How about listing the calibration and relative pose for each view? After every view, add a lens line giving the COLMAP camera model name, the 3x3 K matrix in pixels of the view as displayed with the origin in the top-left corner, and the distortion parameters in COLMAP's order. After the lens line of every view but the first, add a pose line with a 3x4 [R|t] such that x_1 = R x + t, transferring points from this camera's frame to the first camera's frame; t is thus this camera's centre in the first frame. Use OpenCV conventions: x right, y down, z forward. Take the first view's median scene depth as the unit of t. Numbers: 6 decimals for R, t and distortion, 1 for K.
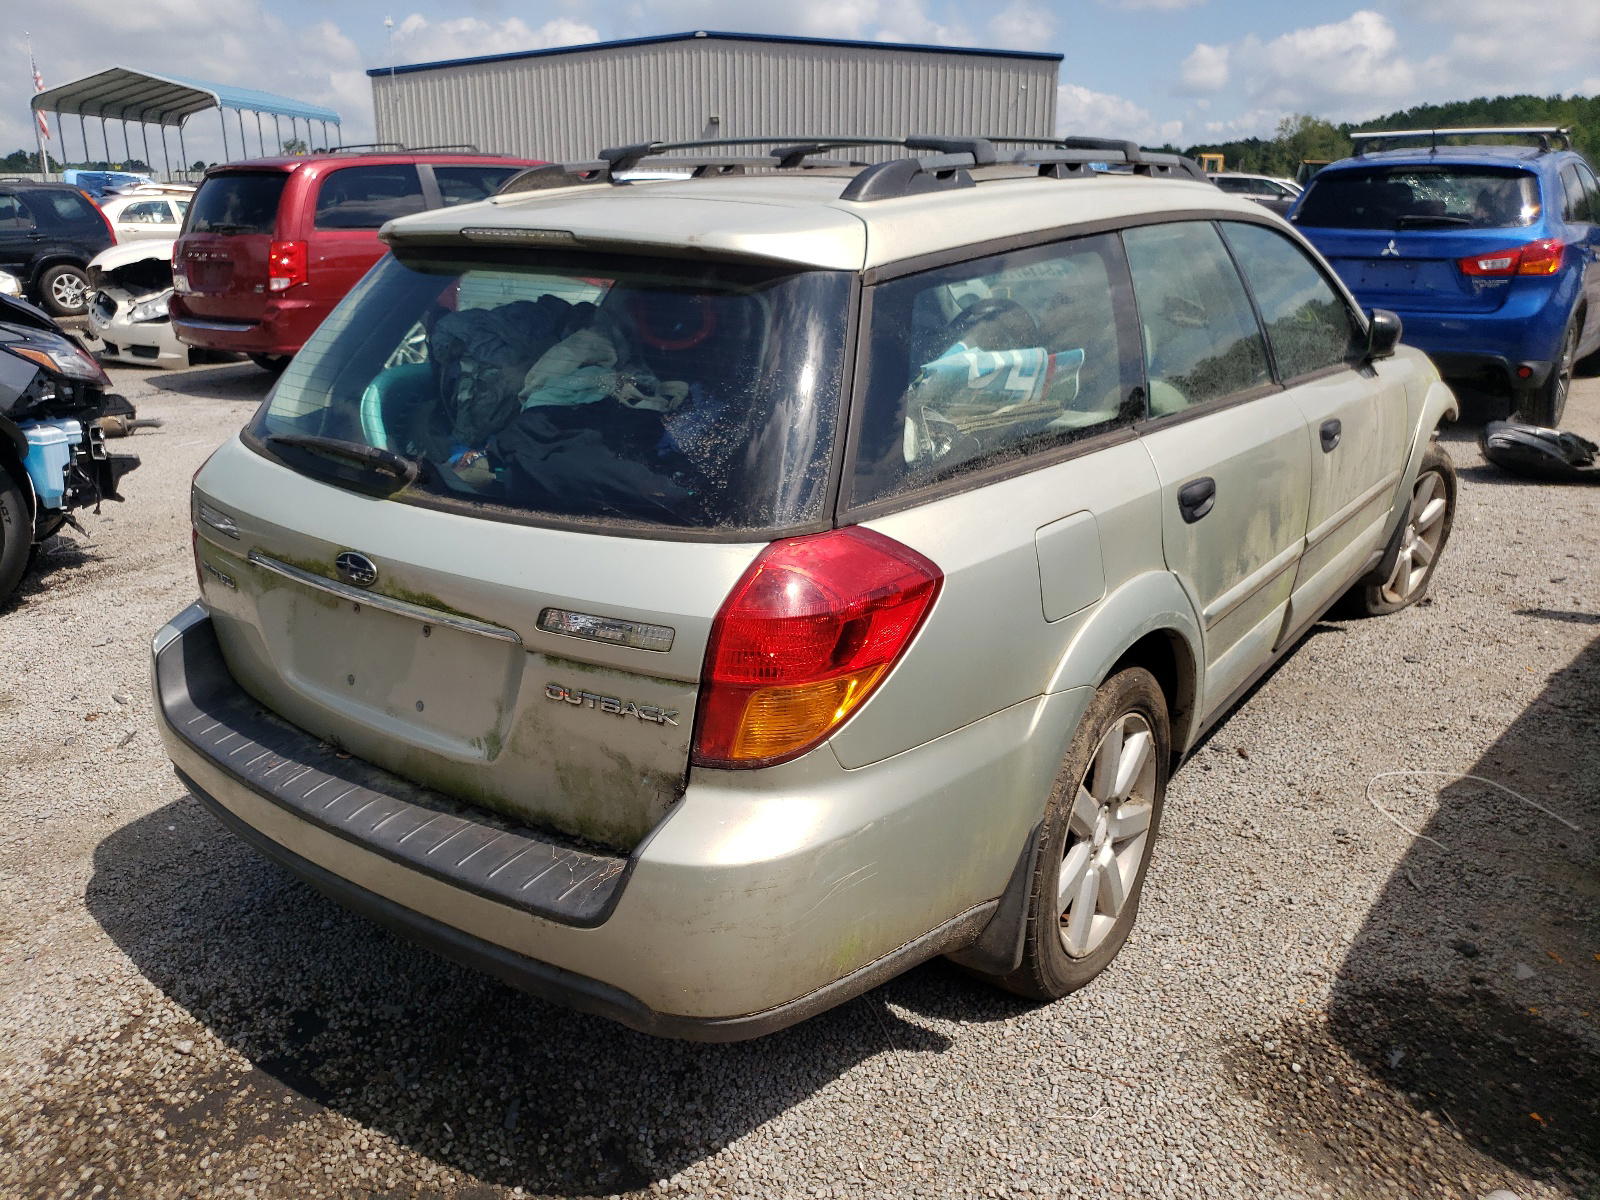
lens RADIAL K [[1259.6, 0, 792.1], [0, 1259.6, 600.3], [0, 0, 1]] dist [-0.004757, -0.000009]
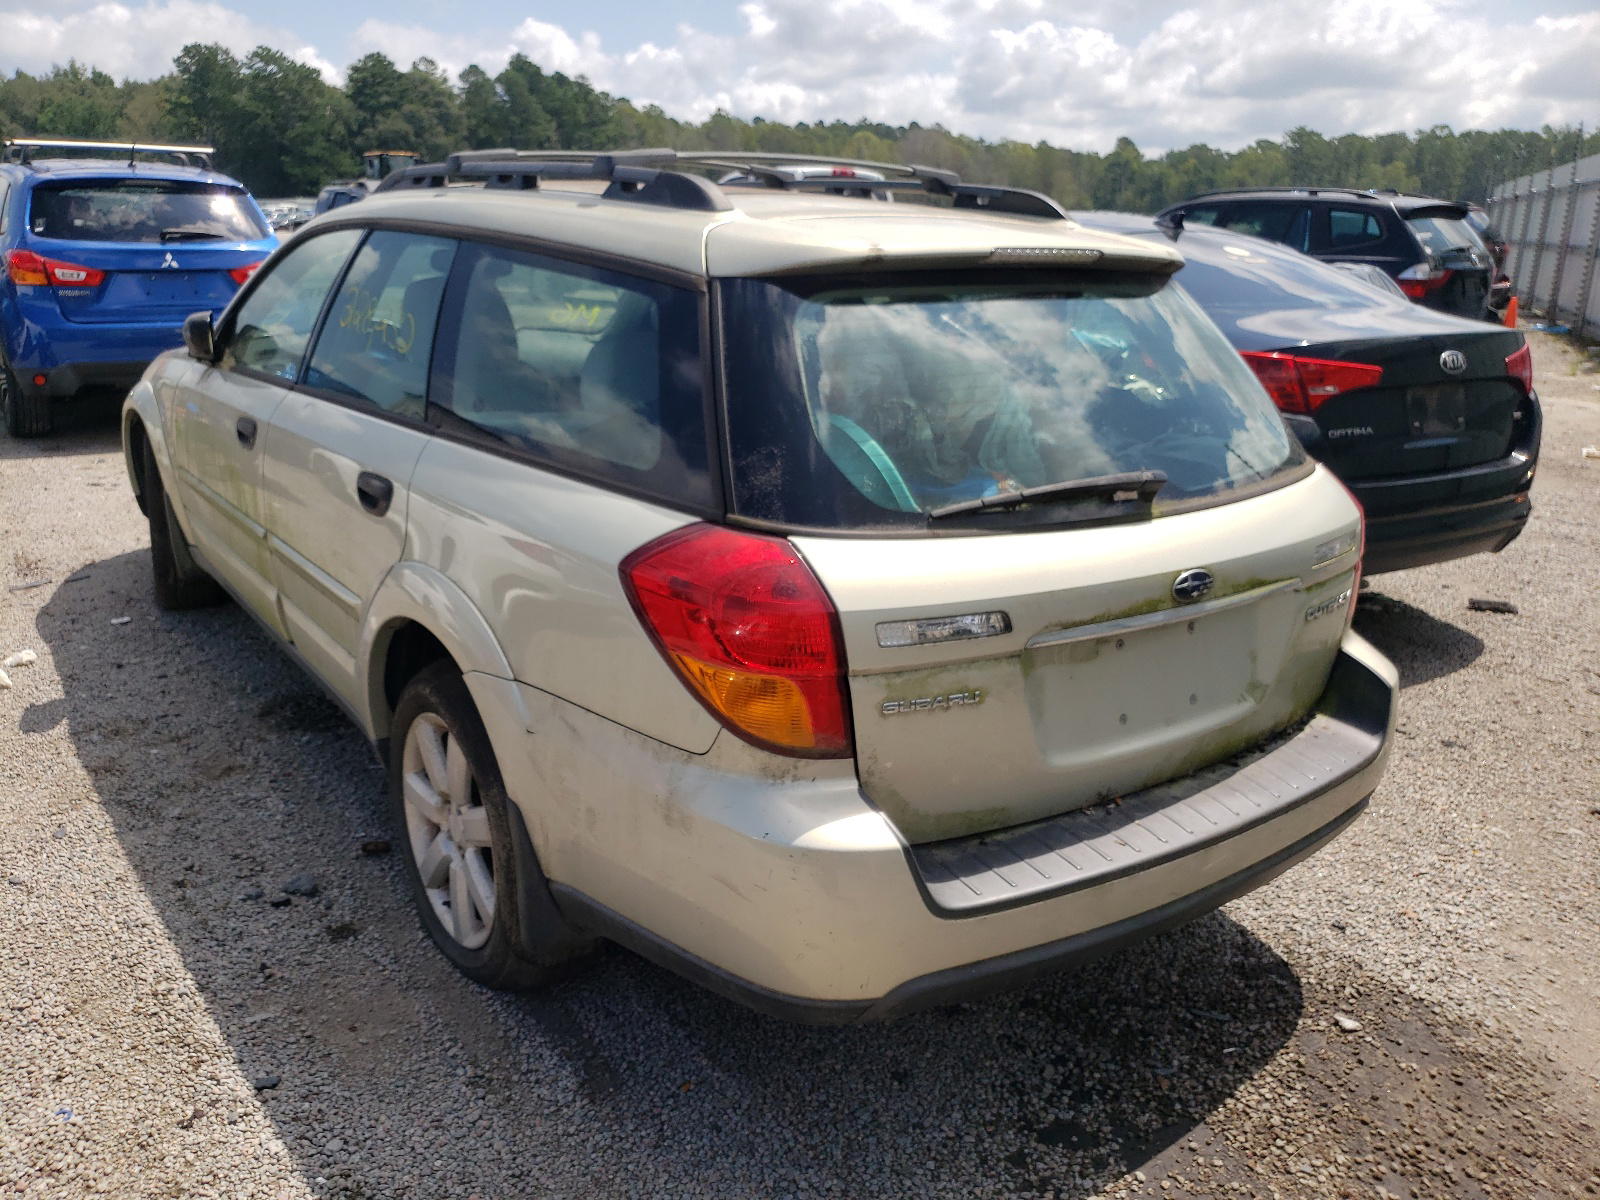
lens RADIAL K [[1199.9, 0, 800.7], [0, 1199.9, 608.4], [0, 0, 1]] dist [-0.004858, -0.000227]
pose [[0.316297, -0.281156, 0.906040, -0.320385], [0.270242, 0.942205, 0.198038, -0.068643], [-0.909355, 0.182211, 0.373996, 0.223770]]
